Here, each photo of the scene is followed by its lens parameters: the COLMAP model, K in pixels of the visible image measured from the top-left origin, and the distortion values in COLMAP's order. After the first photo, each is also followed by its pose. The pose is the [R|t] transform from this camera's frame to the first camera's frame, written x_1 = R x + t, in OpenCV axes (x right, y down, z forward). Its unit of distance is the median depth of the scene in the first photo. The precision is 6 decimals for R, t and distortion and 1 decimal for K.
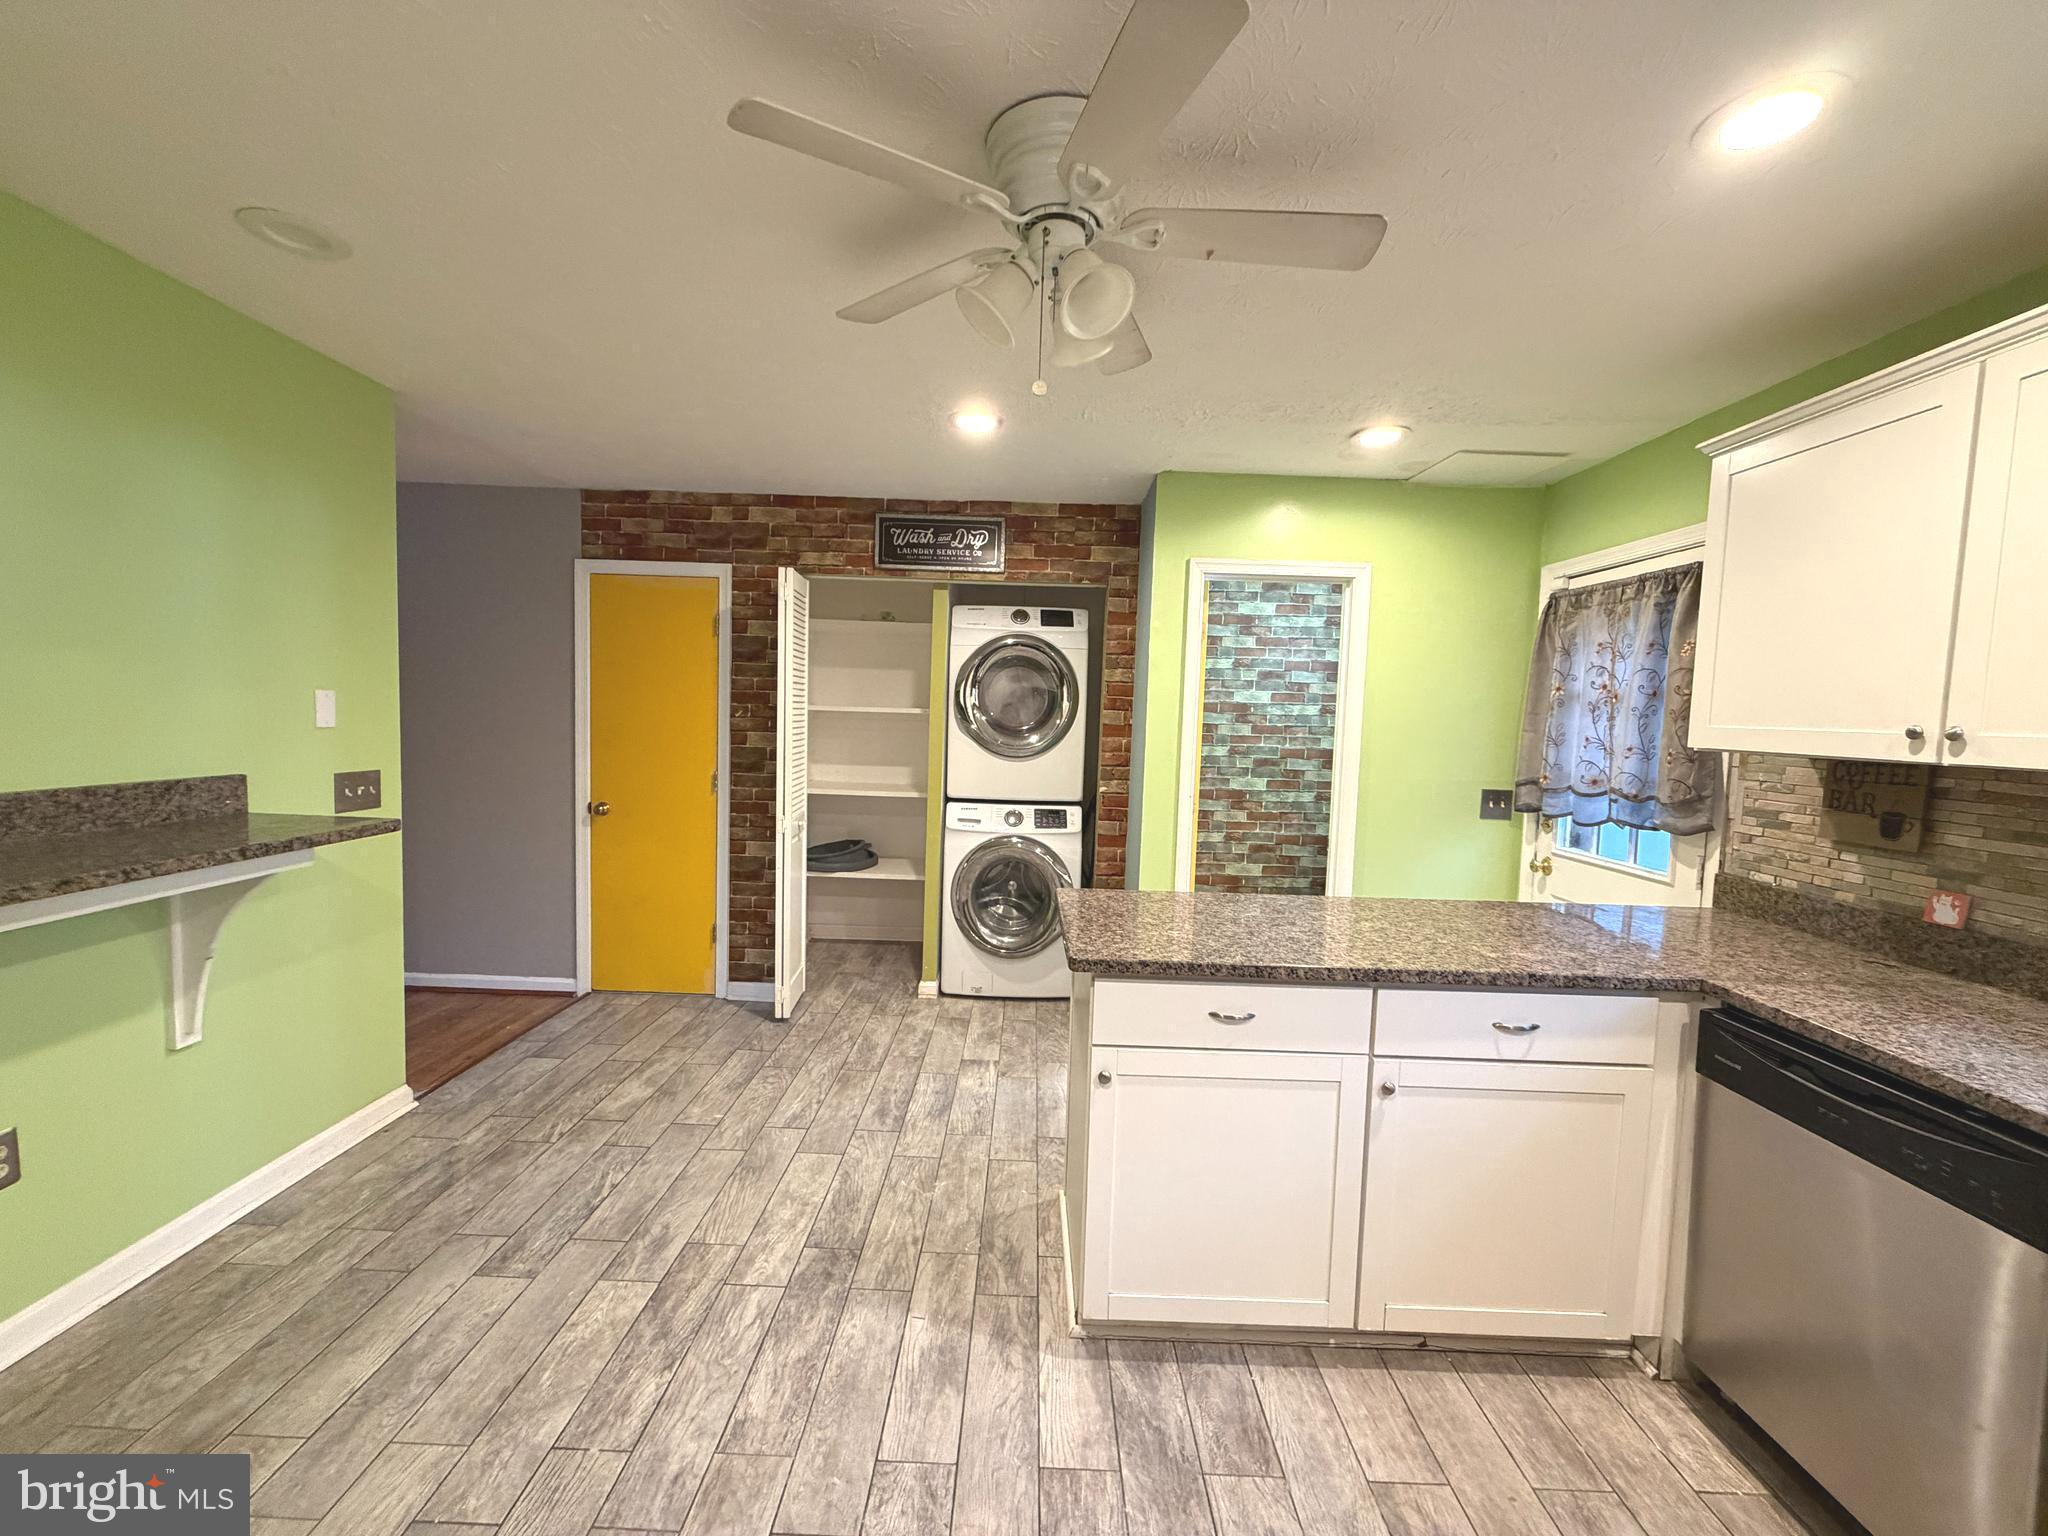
lens RADIAL K [[812.6, 0, 1020.0], [0, 812.6, 767.6], [0, 0, 1]] dist [0.000374, 0.000032]
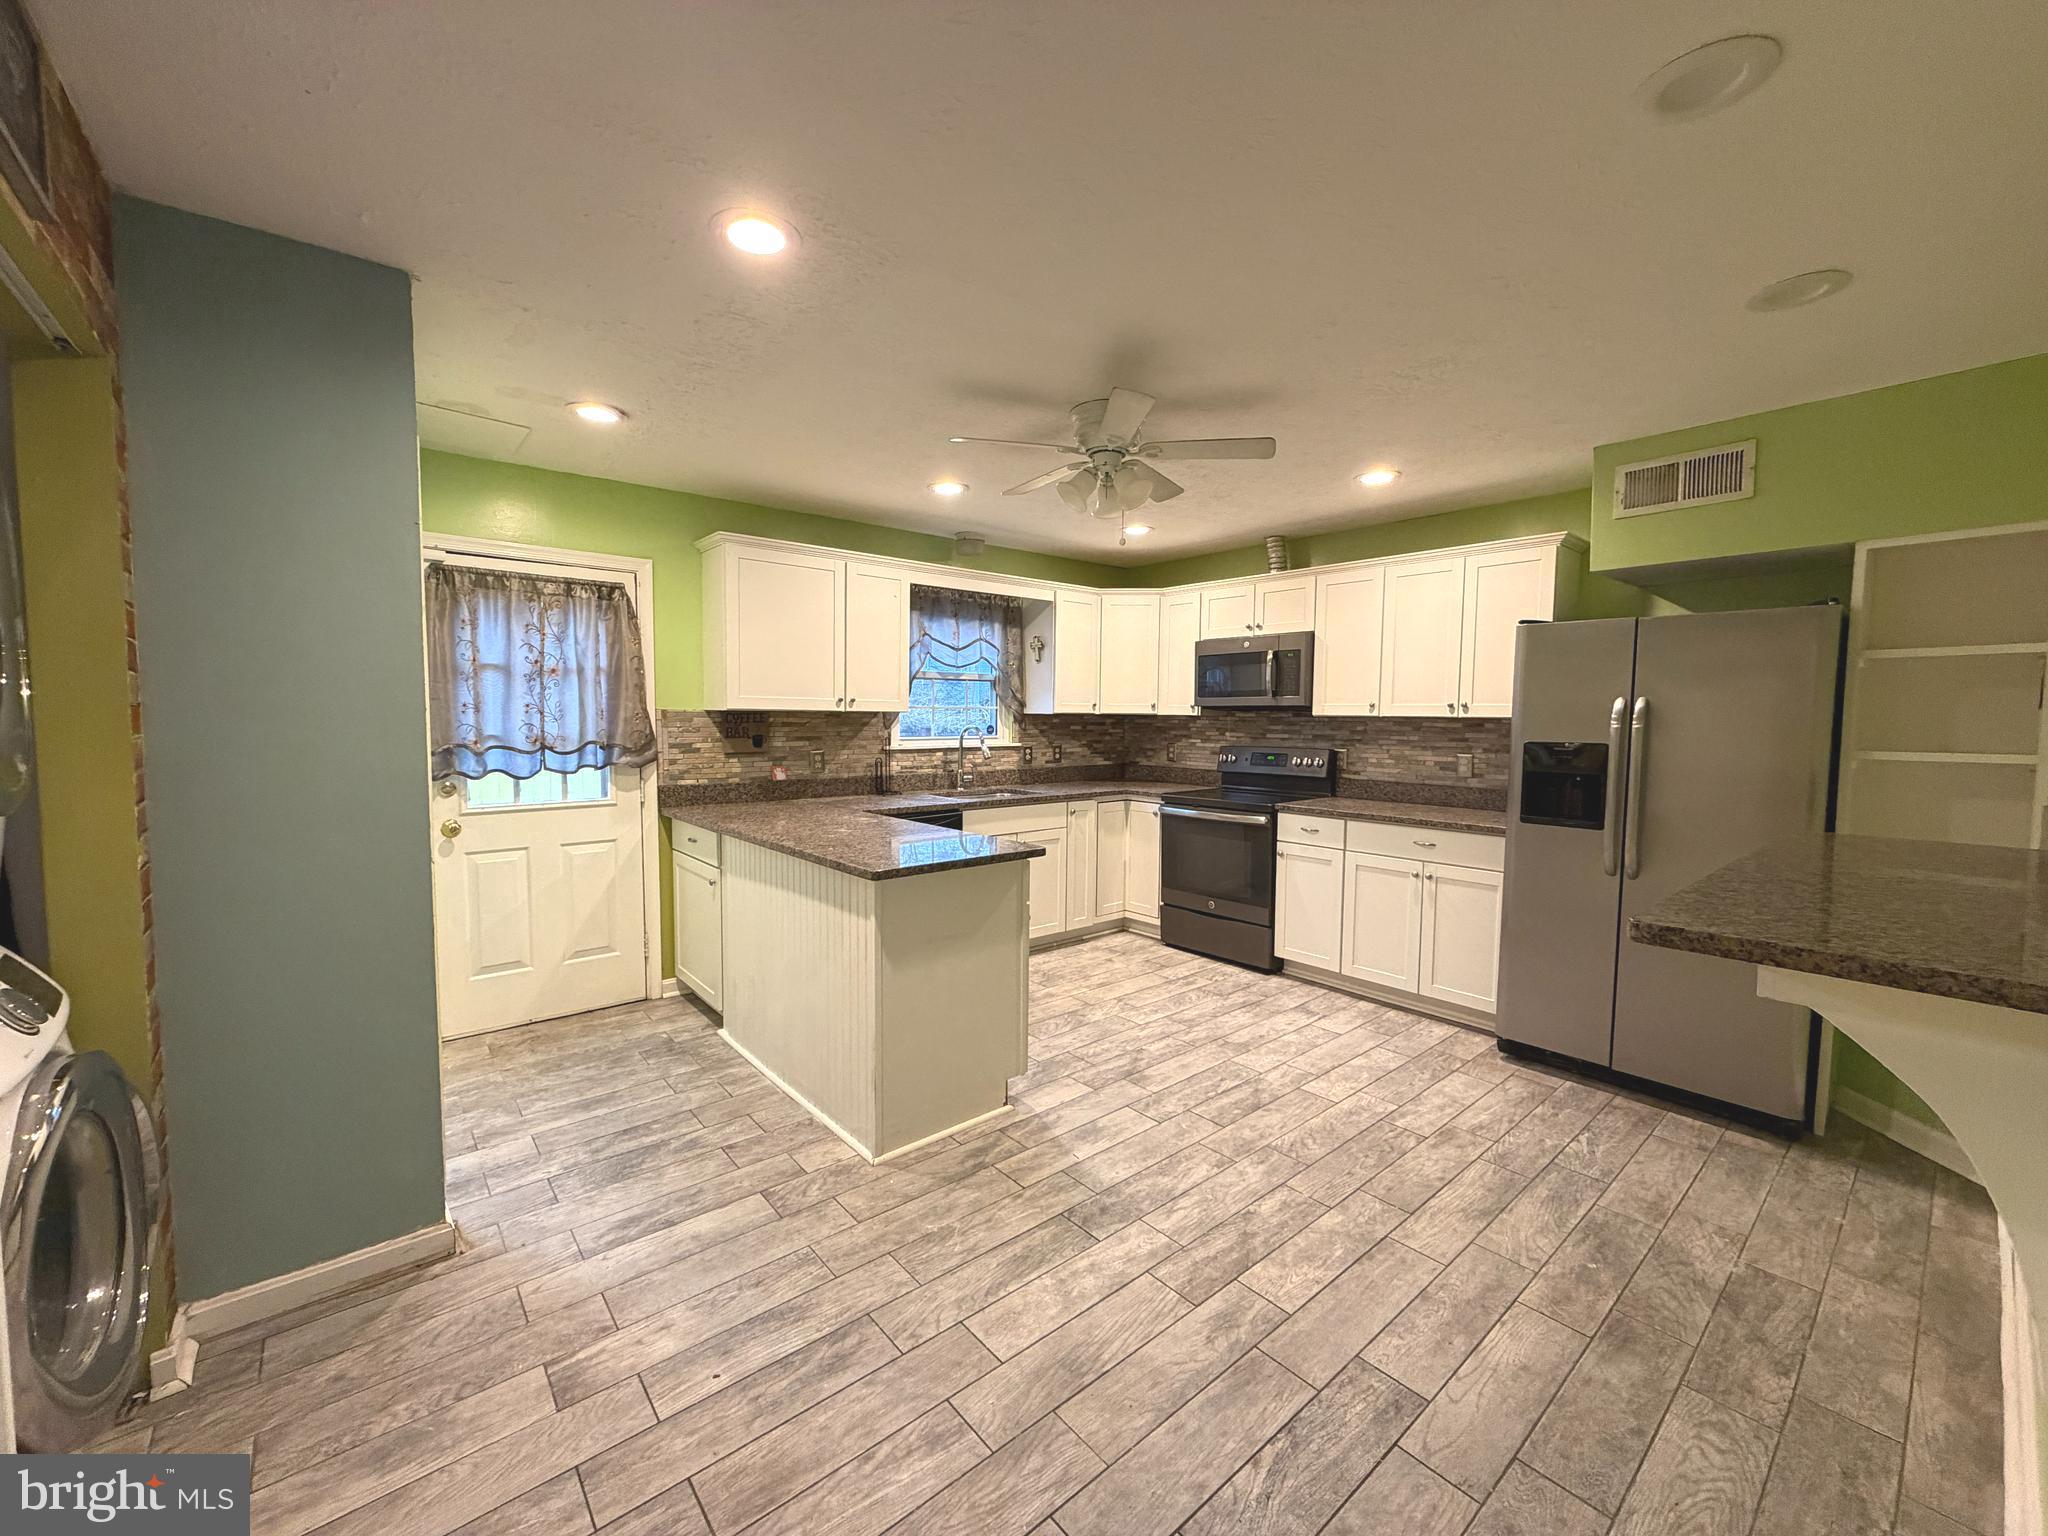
lens RADIAL K [[812.6, 0, 1020.0], [0, 812.6, 767.6], [0, 0, 1]] dist [0.000374, 0.000032]
pose [[-0.651596, -0.088196, 0.753422, -0.854539], [0.021908, 0.990616, 0.134909, -0.114104], [-0.758250, 0.104412, -0.643549, 1.572137]]
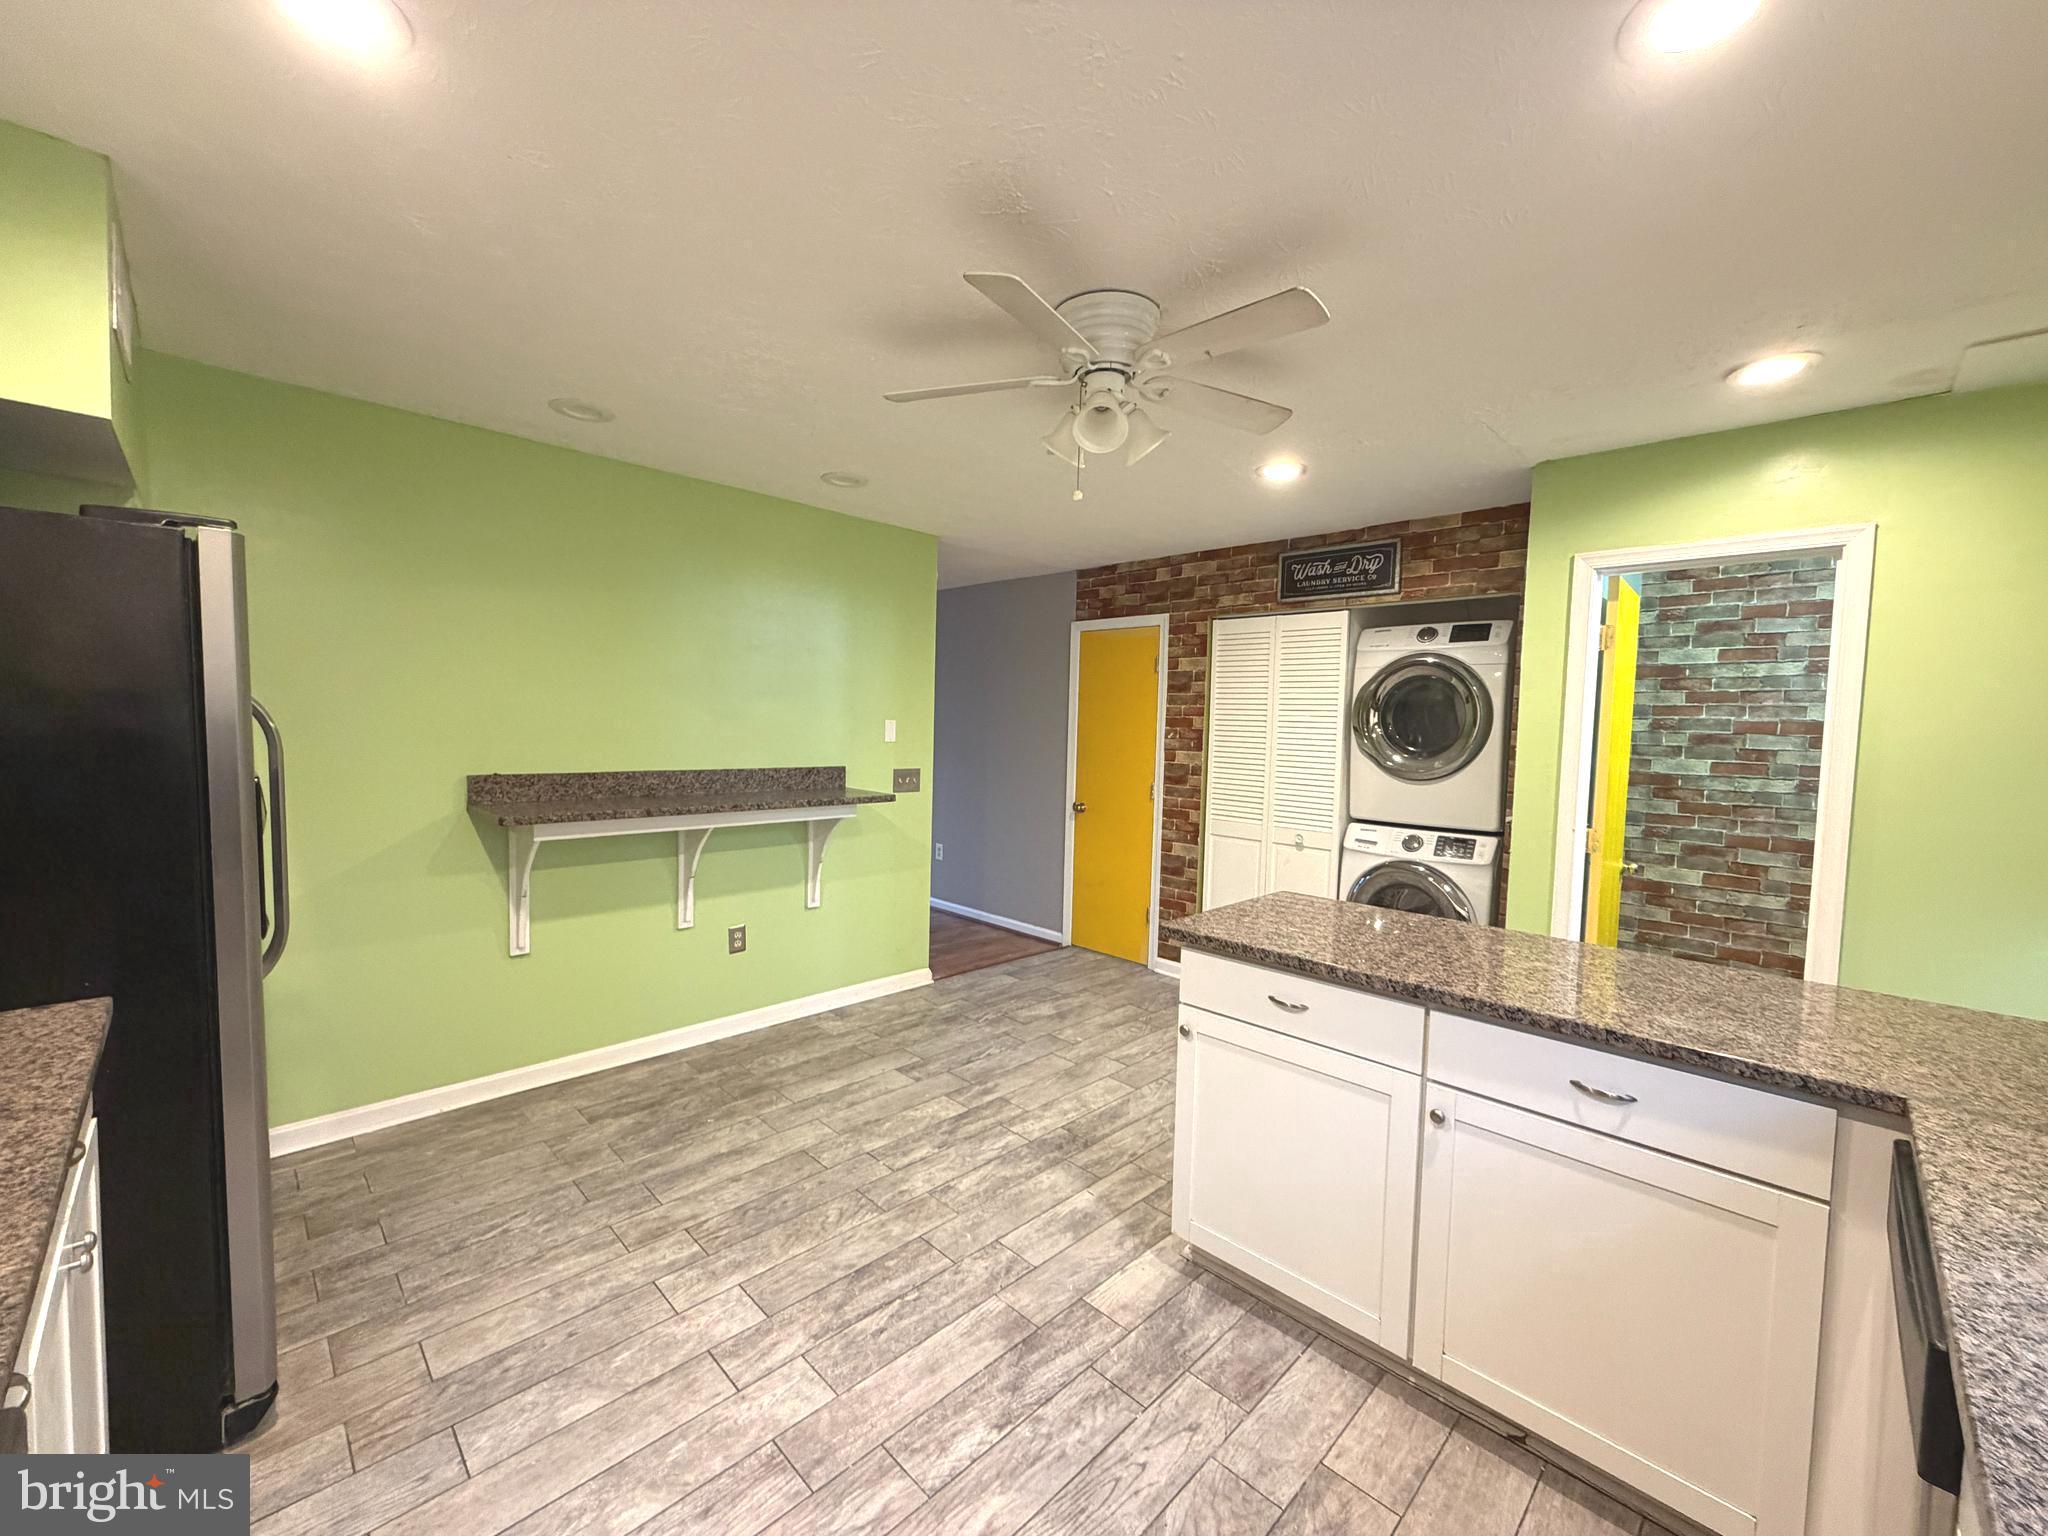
lens RADIAL K [[812.6, 0, 1020.0], [0, 812.6, 767.6], [0, 0, 1]] dist [0.000374, 0.000032]
pose [[0.715272, 0.025117, -0.698395, 0.580565], [-0.049999, 0.998632, -0.015292, 0.018618], [0.697055, 0.045857, 0.715550, -0.034730]]
